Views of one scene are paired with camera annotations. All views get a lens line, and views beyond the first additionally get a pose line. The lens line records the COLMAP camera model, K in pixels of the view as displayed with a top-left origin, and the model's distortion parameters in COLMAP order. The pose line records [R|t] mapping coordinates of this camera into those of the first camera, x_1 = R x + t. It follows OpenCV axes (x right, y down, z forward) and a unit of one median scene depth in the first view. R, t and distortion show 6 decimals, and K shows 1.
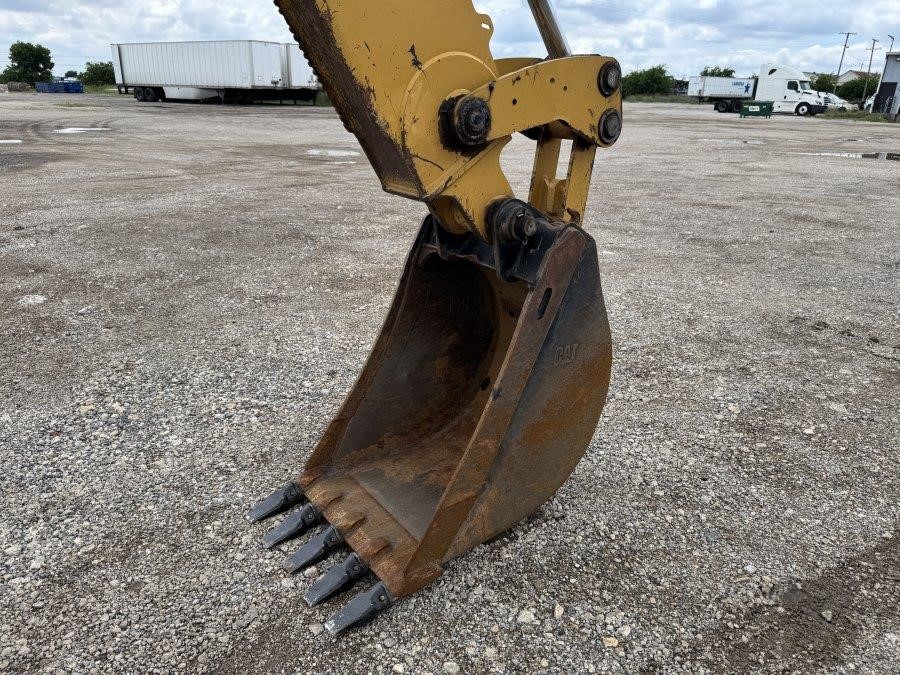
lens RADIAL K [[637.5, 0, 447.3], [0, 637.5, 339.9], [0, 0, 1]] dist [0.013915, -0.020752]
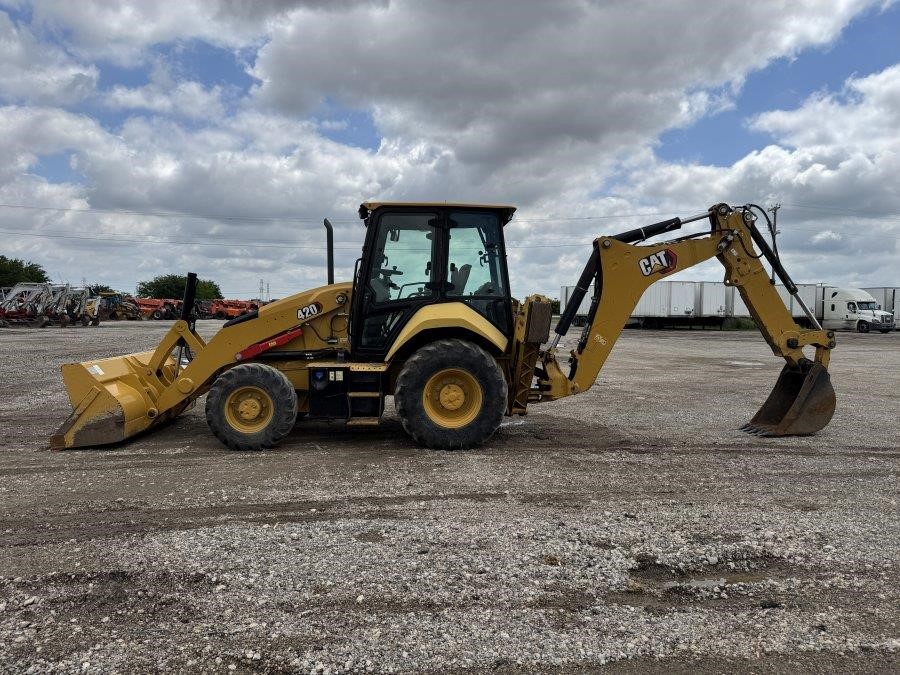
lens RADIAL K [[636.1, 0, 443.4], [0, 636.1, 337.6], [0, 0, 1]] dist [0.052826, -0.062908]
pose [[0.830104, 0.013241, -0.557452, 0.019686], [-0.196577, 0.942483, -0.270337, 0.054037], [0.521810, 0.333991, 0.784962, -0.156308]]
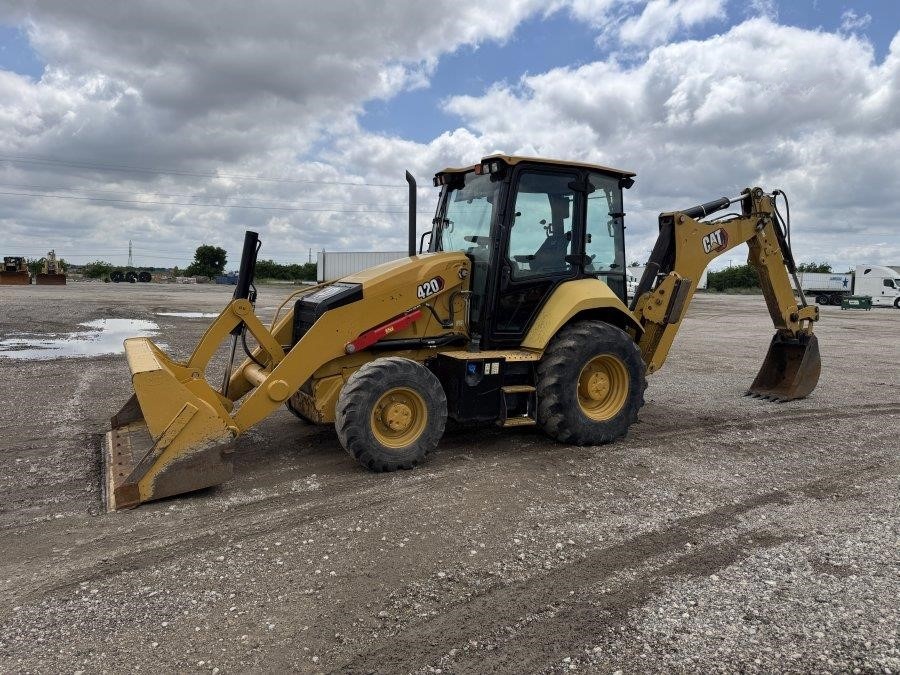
lens RADIAL K [[636.1, 0, 445.7], [0, 636.1, 350.8], [0, 0, 1]] dist [0.052826, -0.062908]
pose [[0.989986, 0.018522, -0.139945, -0.077556], [-0.054411, 0.964821, -0.257215, 0.055429], [0.130258, 0.262254, 0.956167, -0.167434]]
